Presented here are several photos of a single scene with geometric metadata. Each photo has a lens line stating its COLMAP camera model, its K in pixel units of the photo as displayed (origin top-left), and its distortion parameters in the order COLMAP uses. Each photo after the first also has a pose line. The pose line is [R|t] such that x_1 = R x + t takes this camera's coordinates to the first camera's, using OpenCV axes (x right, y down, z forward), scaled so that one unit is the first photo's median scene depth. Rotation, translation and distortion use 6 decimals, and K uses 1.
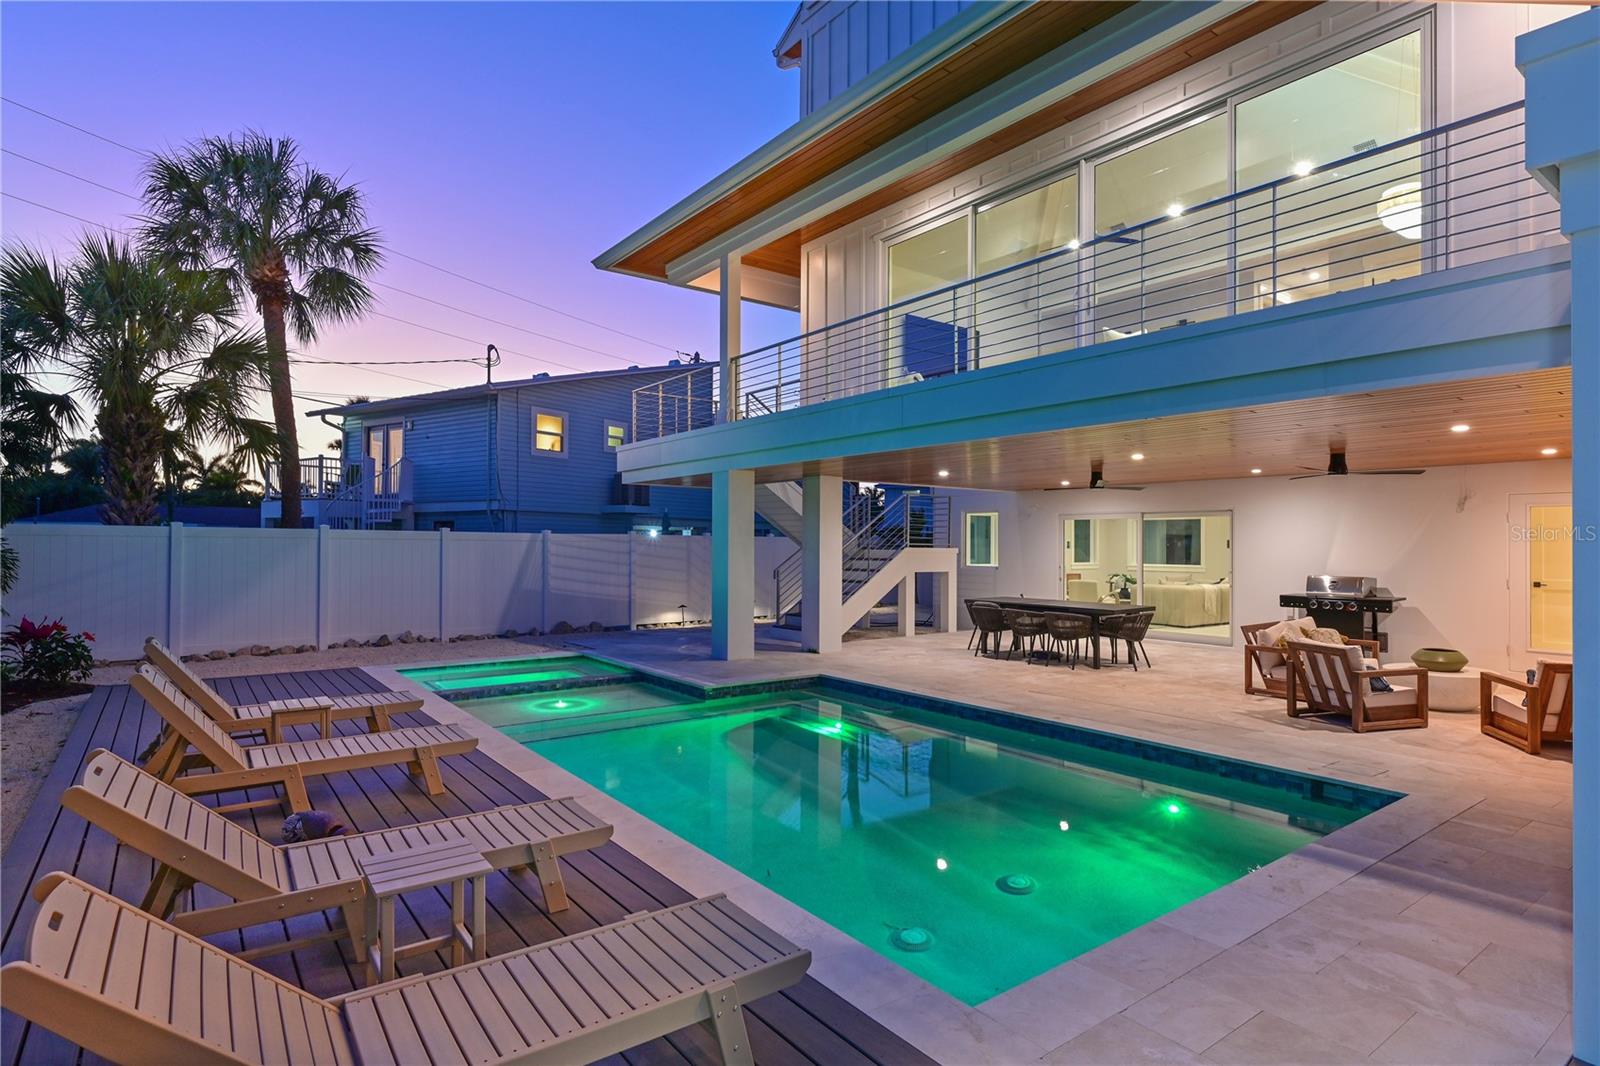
lens RADIAL K [[825.7, 0, 800.0], [0, 825.7, 533.0], [0, 0, 1]] dist [-0.008640, -0.001392]
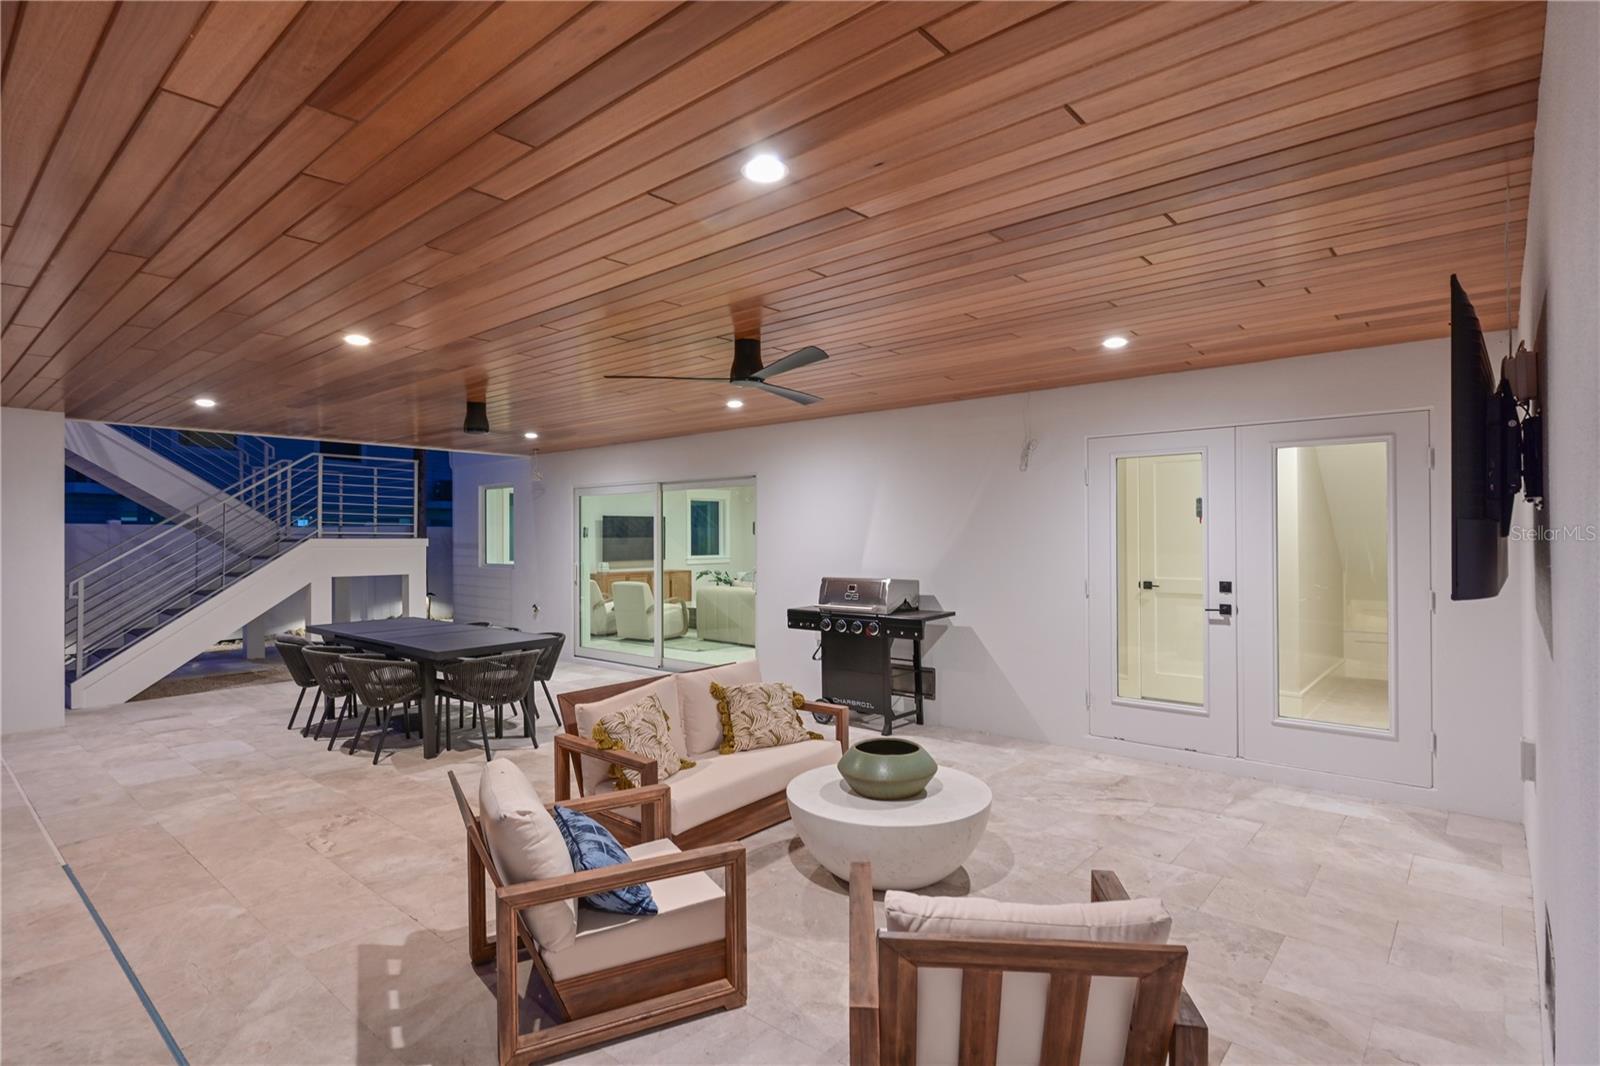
lens RADIAL K [[825.7, 0, 800.0], [0, 825.7, 533.0], [0, 0, 1]] dist [-0.008640, -0.001392]
pose [[0.968899, -0.011769, 0.247175, 0.313143], [0.008589, 0.999866, 0.013941, 0.006591], [-0.247306, -0.011384, 0.968871, 0.283912]]
